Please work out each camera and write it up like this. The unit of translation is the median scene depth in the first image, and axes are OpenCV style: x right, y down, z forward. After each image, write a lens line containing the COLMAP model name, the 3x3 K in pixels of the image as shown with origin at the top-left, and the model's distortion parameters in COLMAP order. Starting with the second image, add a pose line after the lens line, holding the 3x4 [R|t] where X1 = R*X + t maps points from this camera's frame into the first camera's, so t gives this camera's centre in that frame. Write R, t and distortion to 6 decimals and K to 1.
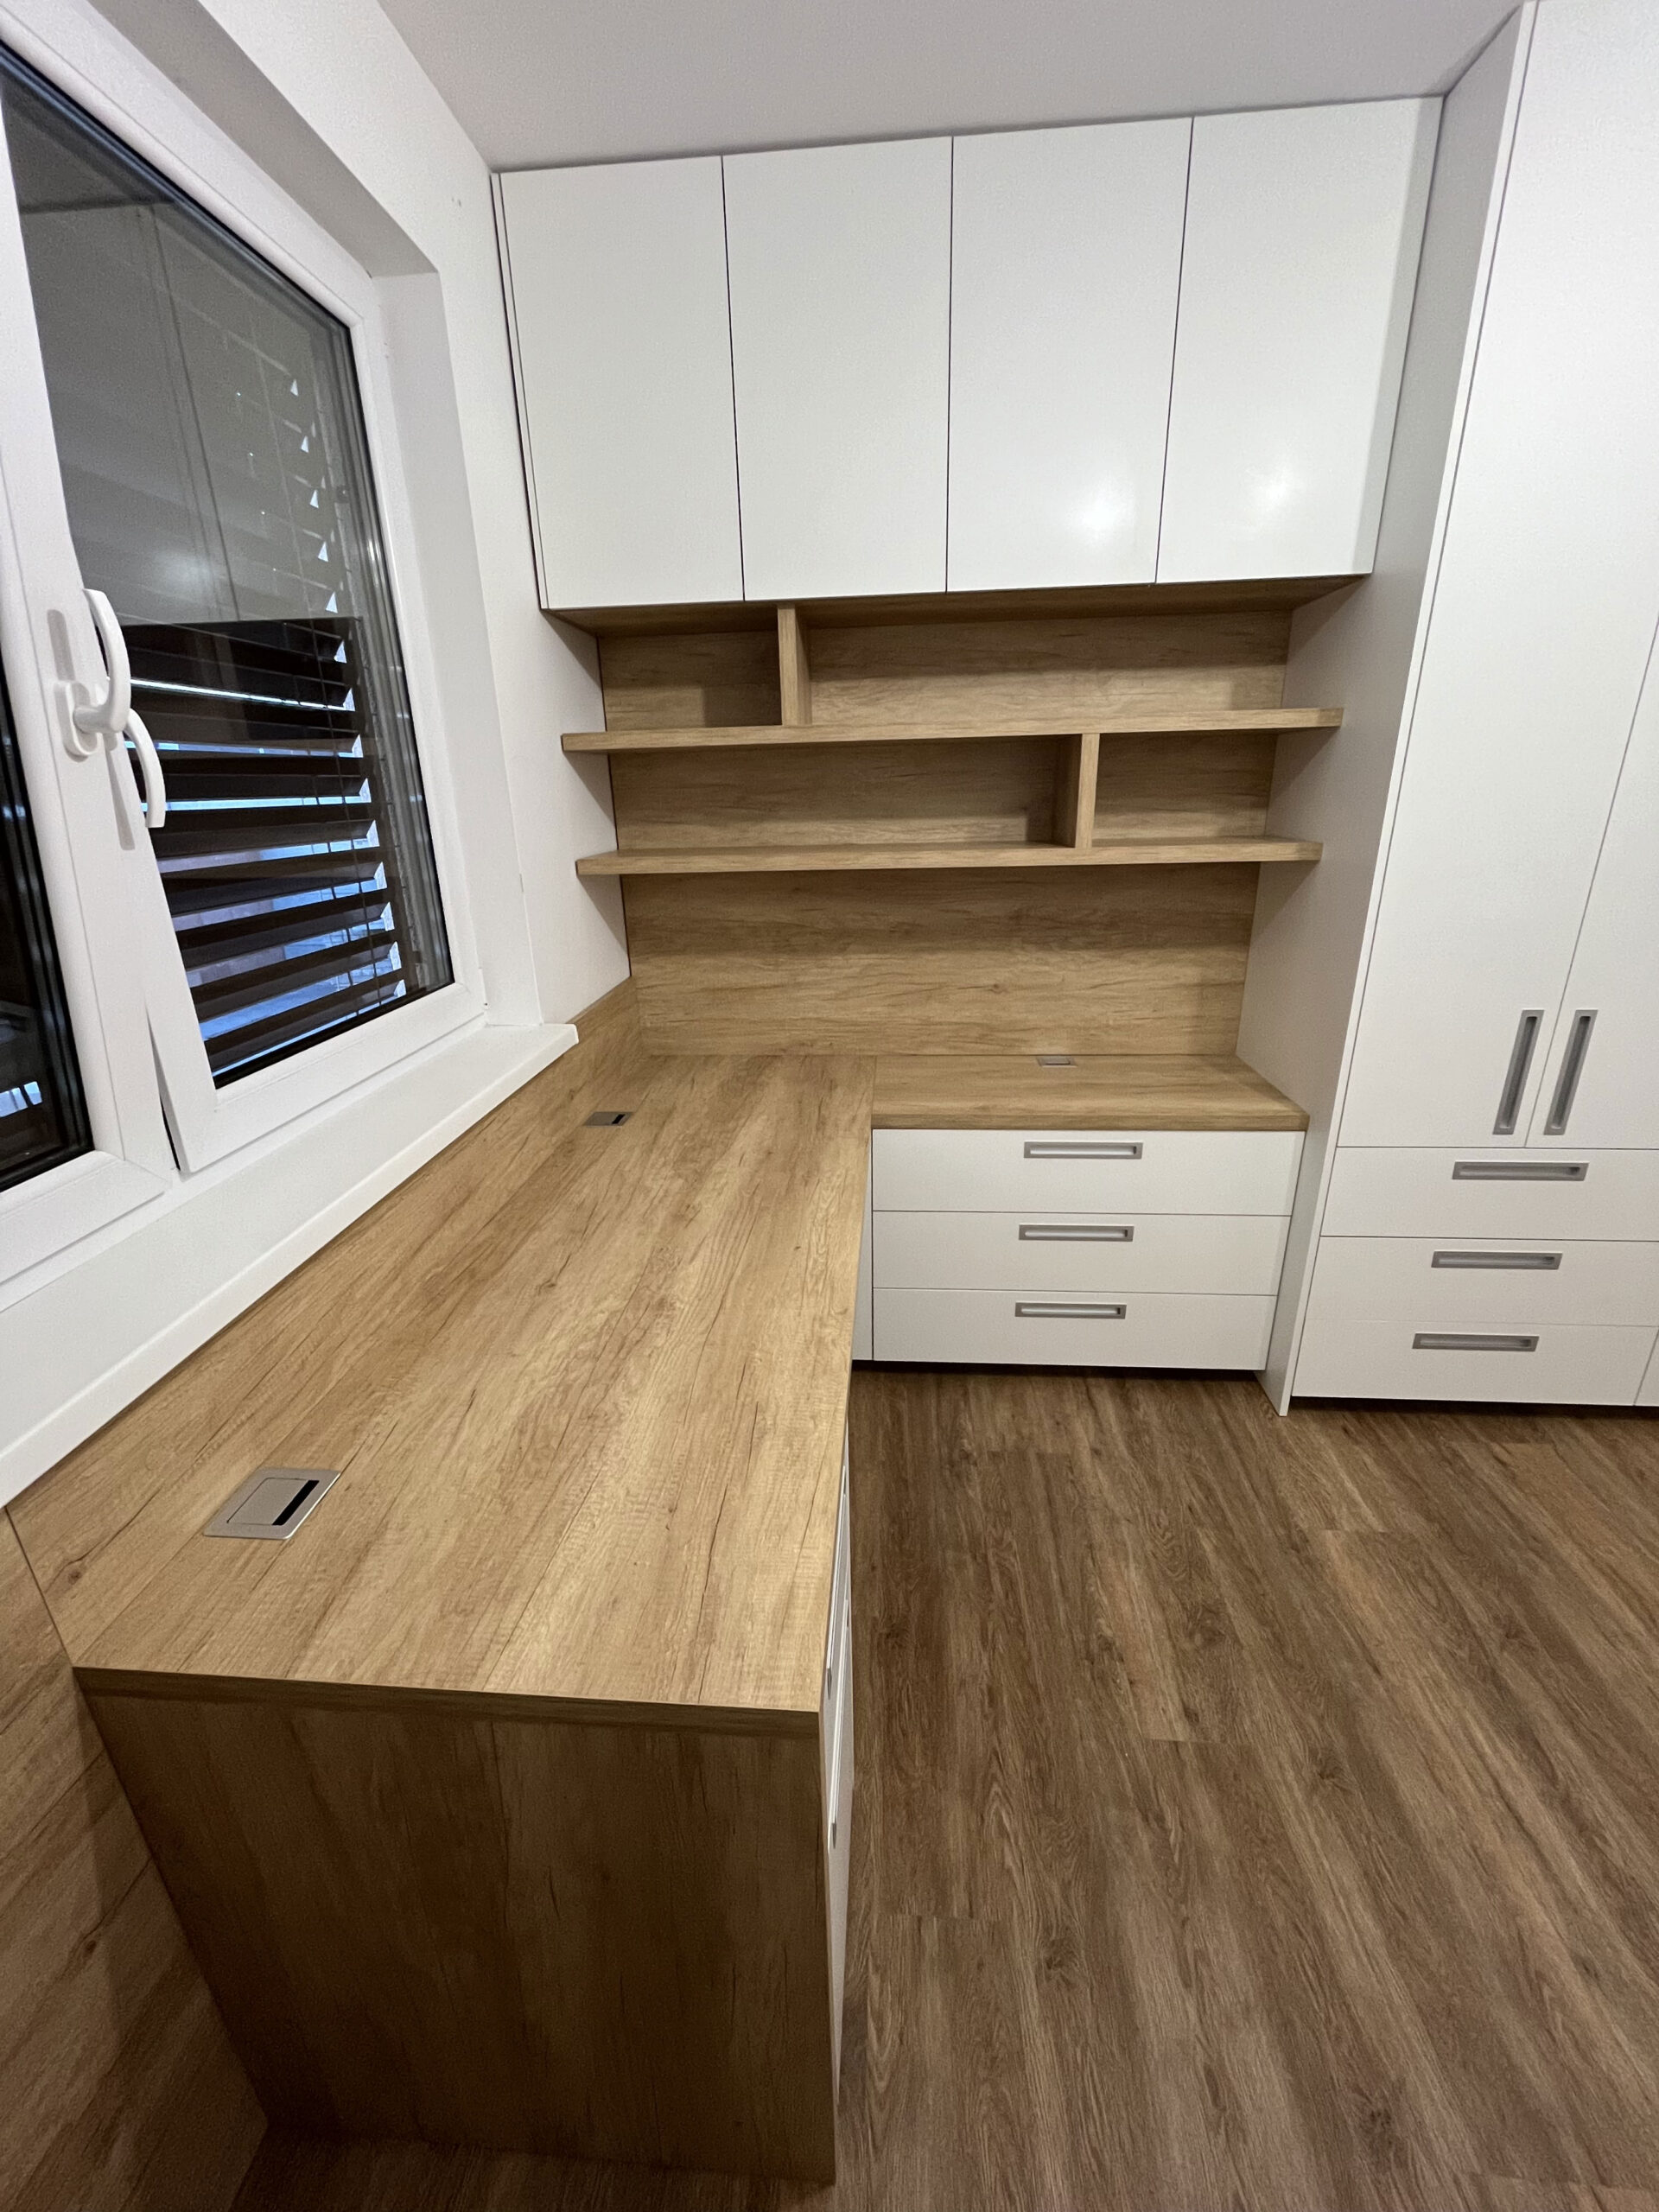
lens RADIAL K [[870.2, 0, 829.5], [0, 870.2, 1106.0], [0, 0, 1]] dist [-0.000764, 0.000038]
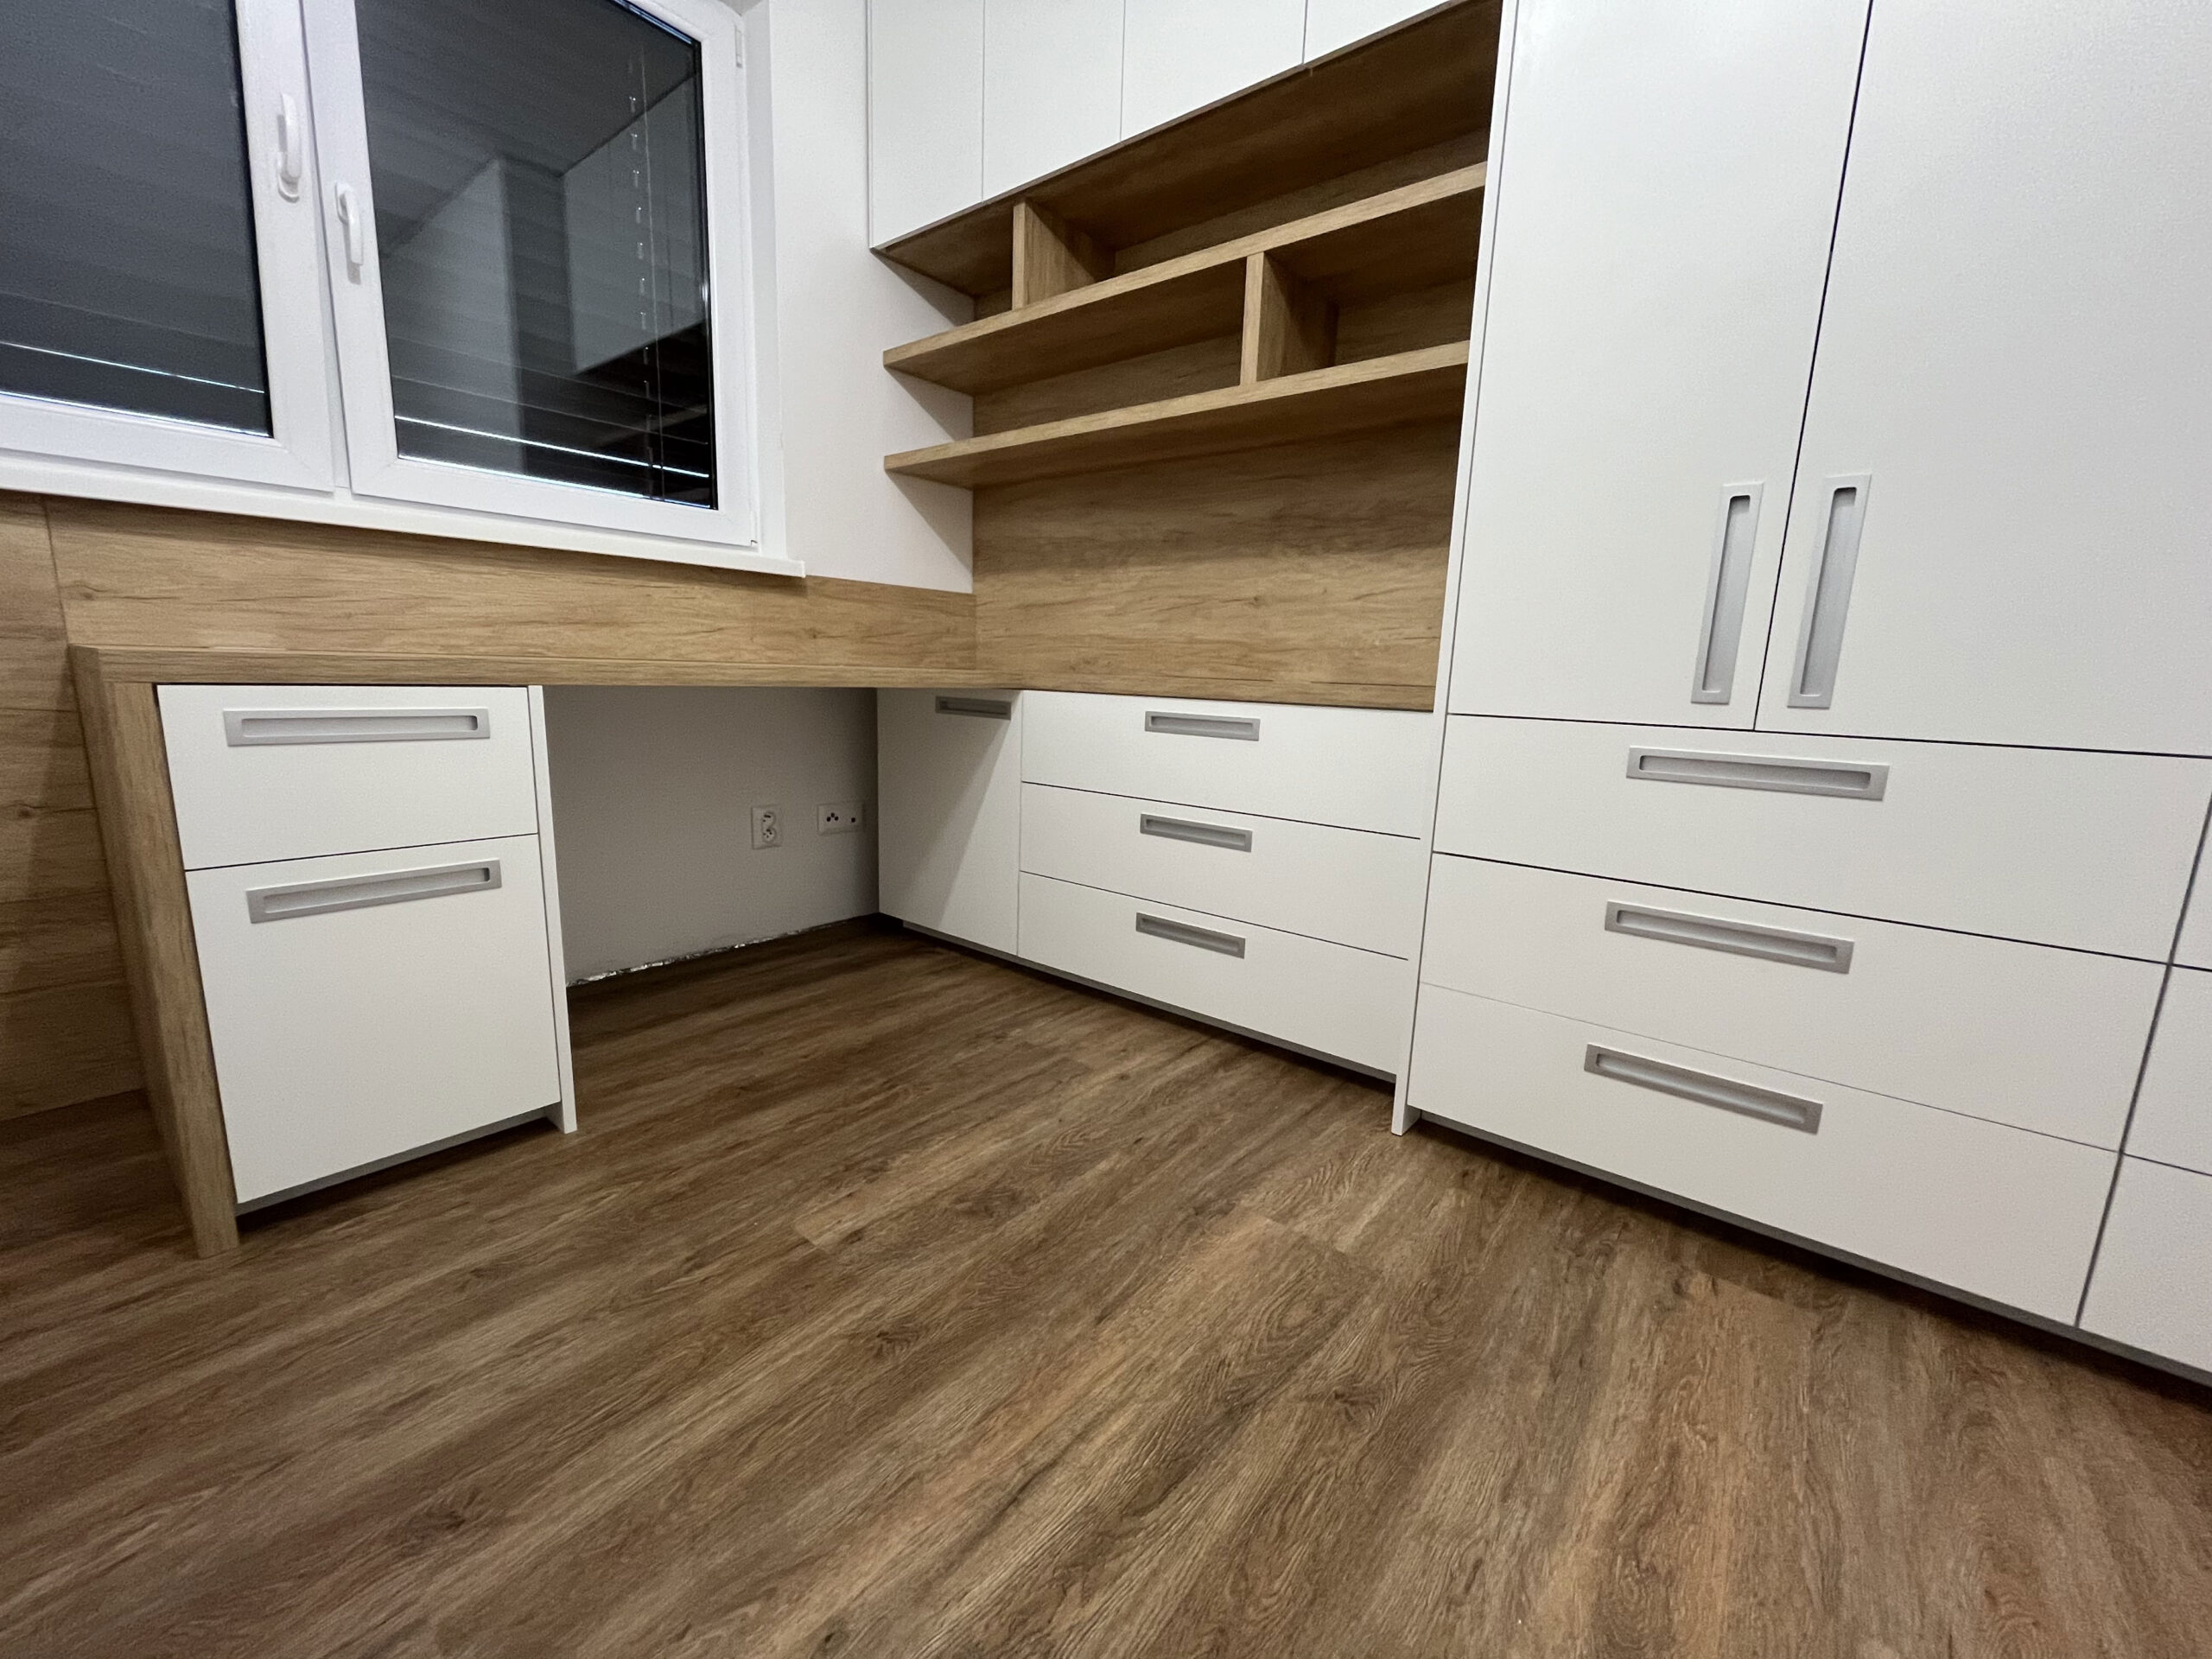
lens RADIAL K [[873.3, 0, 1106.0], [0, 873.3, 829.5], [0, 0, 1]] dist [-0.001207, -0.000791]
pose [[0.824478, 0.154795, -0.544311, 0.742475], [-0.241239, 0.966225, -0.090627, 0.265724], [0.511899, 0.206029, 0.833974, 0.276909]]
